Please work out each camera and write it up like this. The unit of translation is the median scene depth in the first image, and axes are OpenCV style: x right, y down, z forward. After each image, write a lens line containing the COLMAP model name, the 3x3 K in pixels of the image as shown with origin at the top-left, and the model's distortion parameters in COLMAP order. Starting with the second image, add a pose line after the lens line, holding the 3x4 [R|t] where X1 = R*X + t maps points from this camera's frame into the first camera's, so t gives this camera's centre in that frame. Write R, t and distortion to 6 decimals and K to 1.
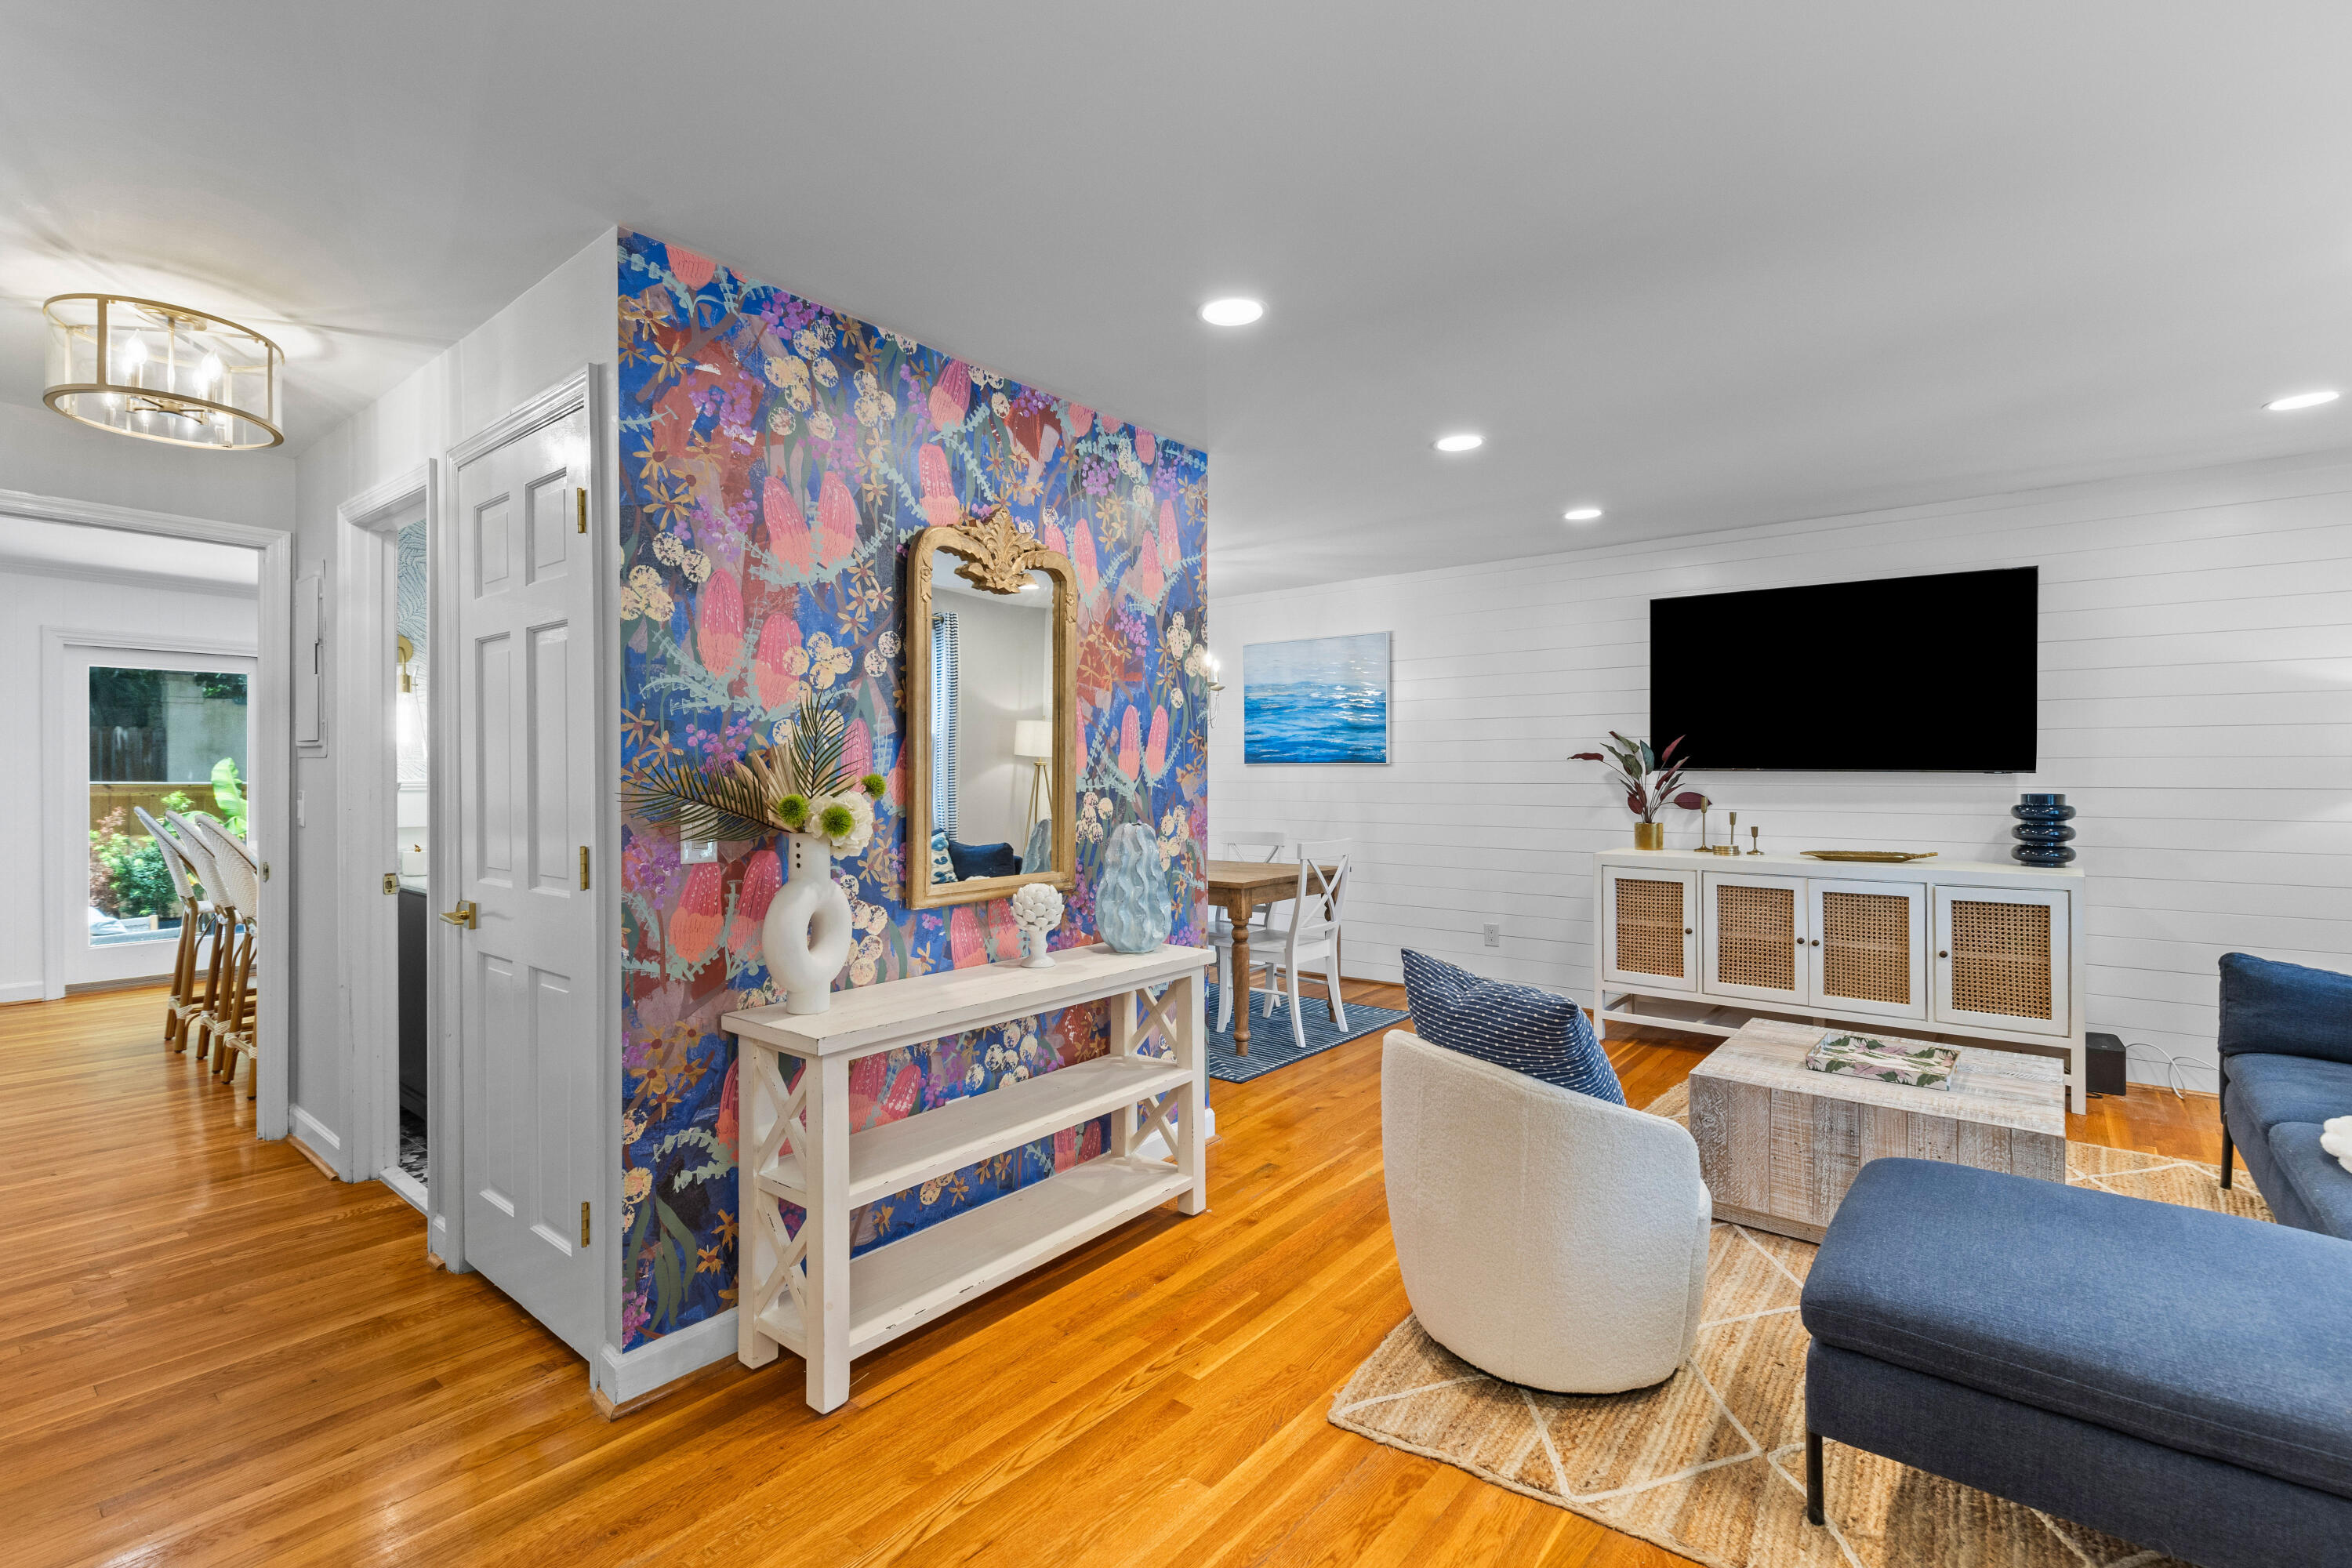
lens RADIAL K [[1071.5, 0, 1192.2], [0, 1071.5, 770.7], [0, 0, 1]] dist [0.007530, -0.001579]
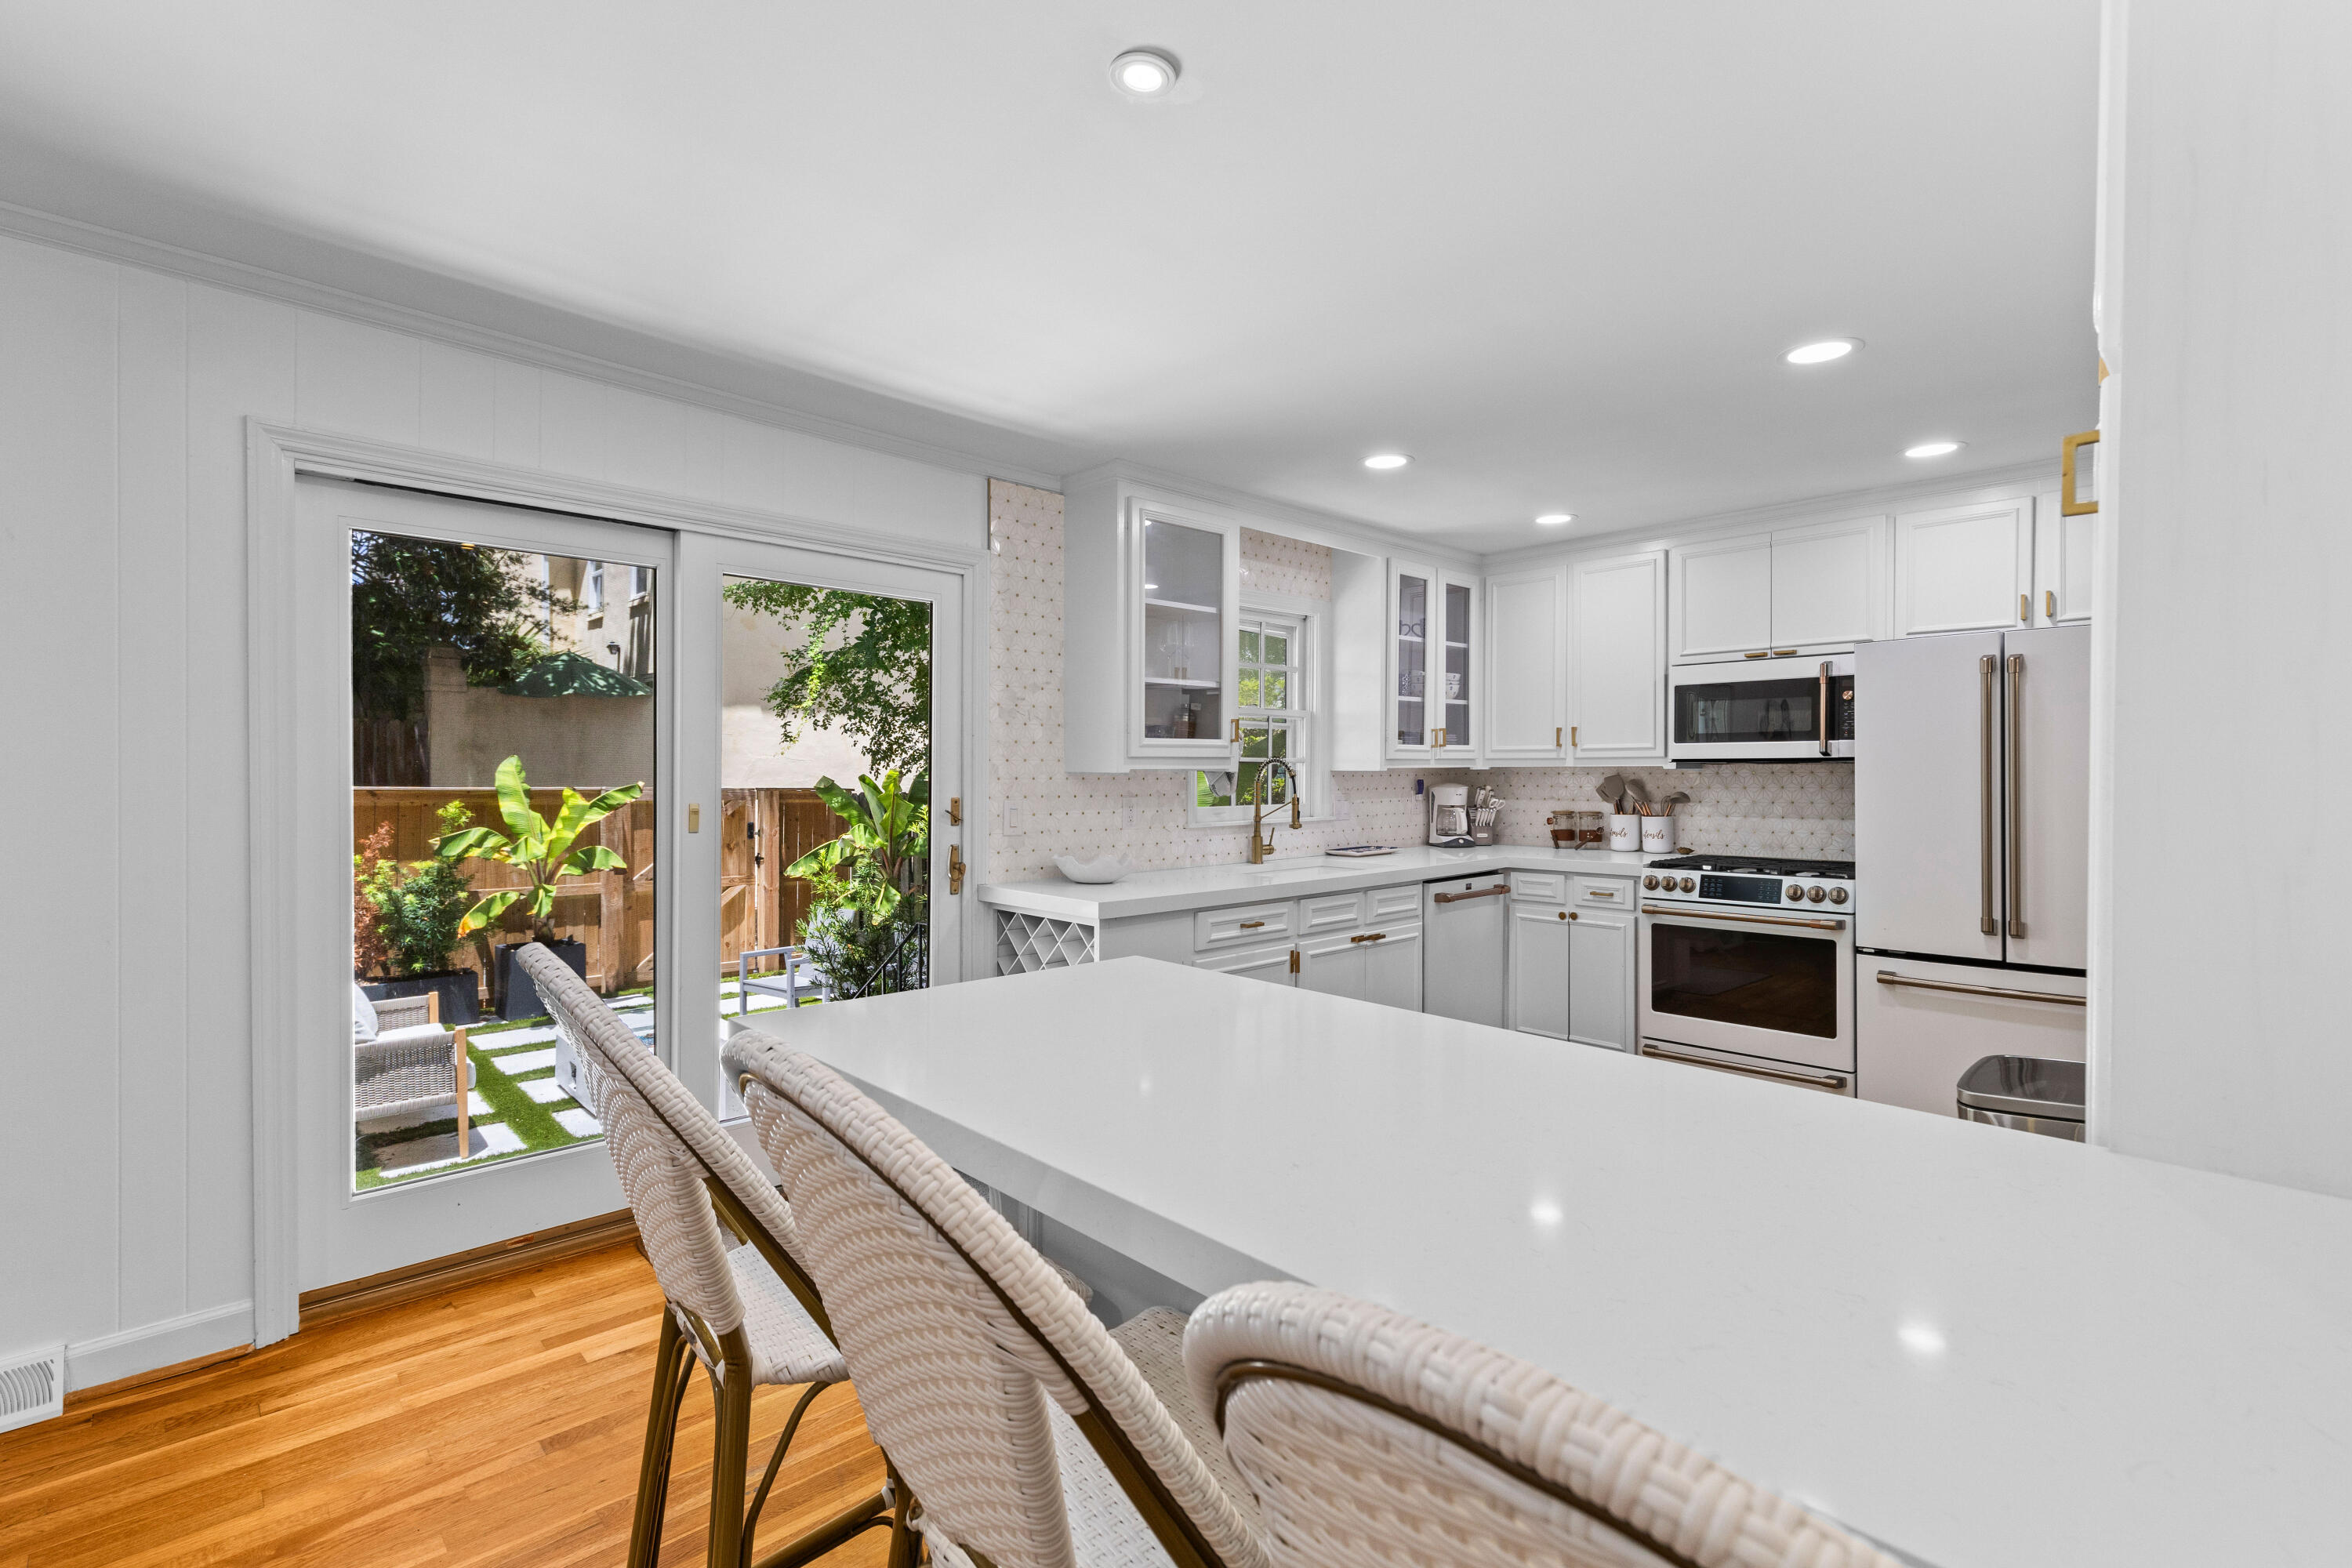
lens RADIAL K [[1071.5, 0, 1168.9], [0, 1071.5, 776.4], [0, 0, 1]] dist [0.007530, -0.001579]
pose [[0.989115, 0.004267, -0.147081, -0.354233], [-0.003418, 0.999976, 0.006023, -0.003661], [0.147103, -0.005455, 0.989106, 0.347346]]
